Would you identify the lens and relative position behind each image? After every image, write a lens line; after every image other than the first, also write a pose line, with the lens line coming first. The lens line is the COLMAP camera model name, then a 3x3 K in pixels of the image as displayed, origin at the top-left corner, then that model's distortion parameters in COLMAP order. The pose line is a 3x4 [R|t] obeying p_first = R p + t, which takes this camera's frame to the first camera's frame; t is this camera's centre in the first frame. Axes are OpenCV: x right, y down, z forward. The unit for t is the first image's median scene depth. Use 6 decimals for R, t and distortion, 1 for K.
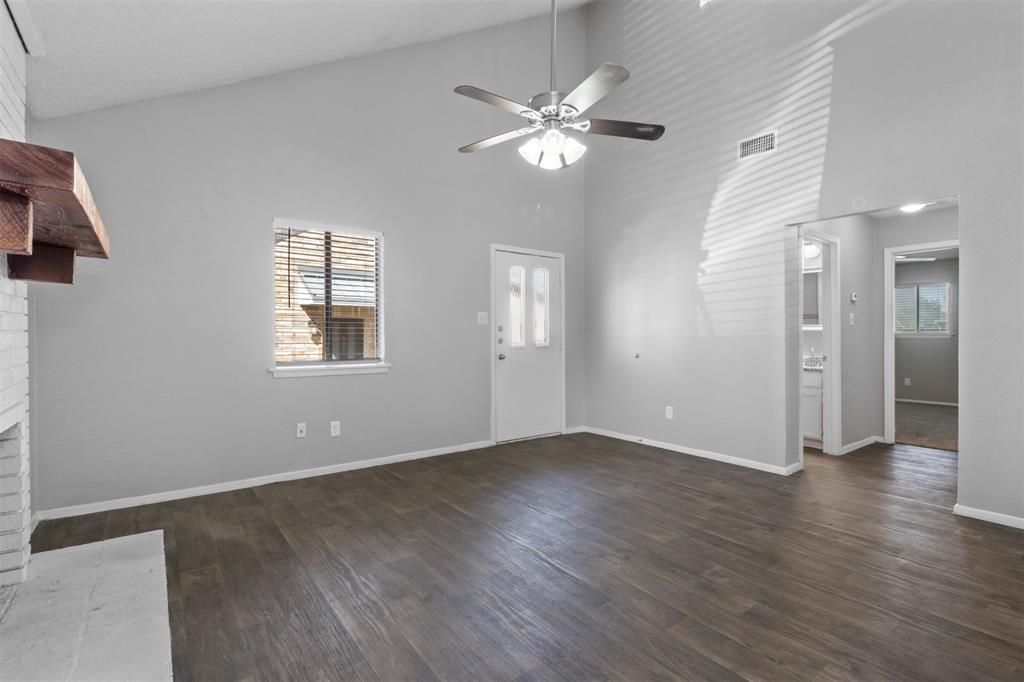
lens RADIAL K [[479.6, 0, 514.5], [0, 479.6, 337.8], [0, 0, 1]] dist [0.004522, -0.001559]
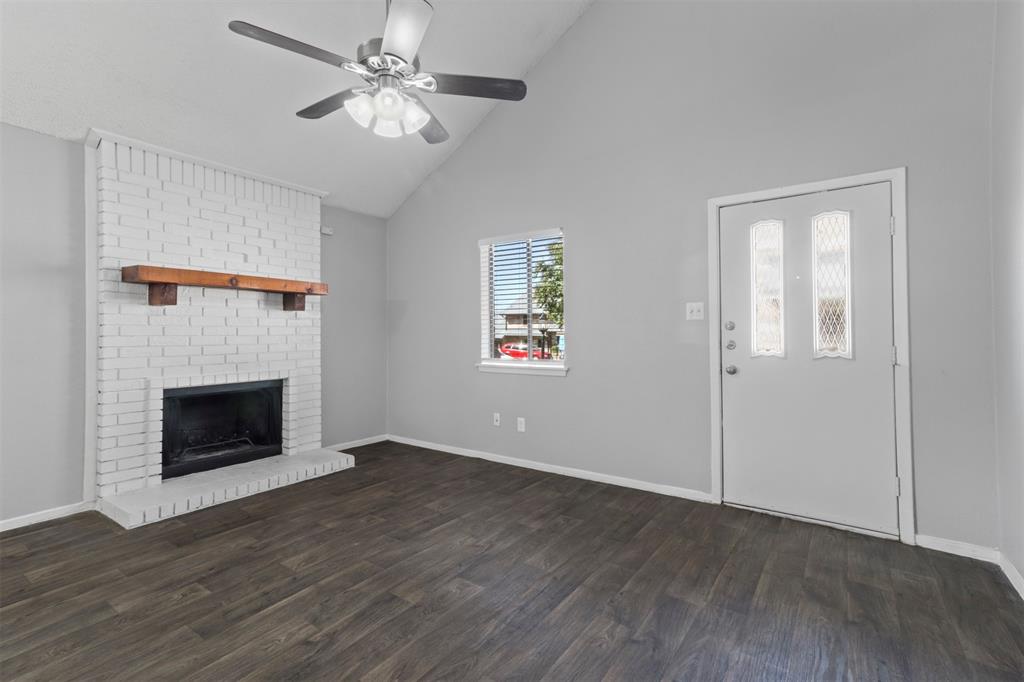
lens RADIAL K [[479.6, 0, 508.3], [0, 479.6, 343.7], [0, 0, 1]] dist [0.004522, -0.001559]
pose [[0.293599, 0.016475, -0.955787, 0.495689], [-0.007733, 0.999860, 0.014859, -0.003178], [0.955897, 0.003029, 0.293685, 0.529559]]
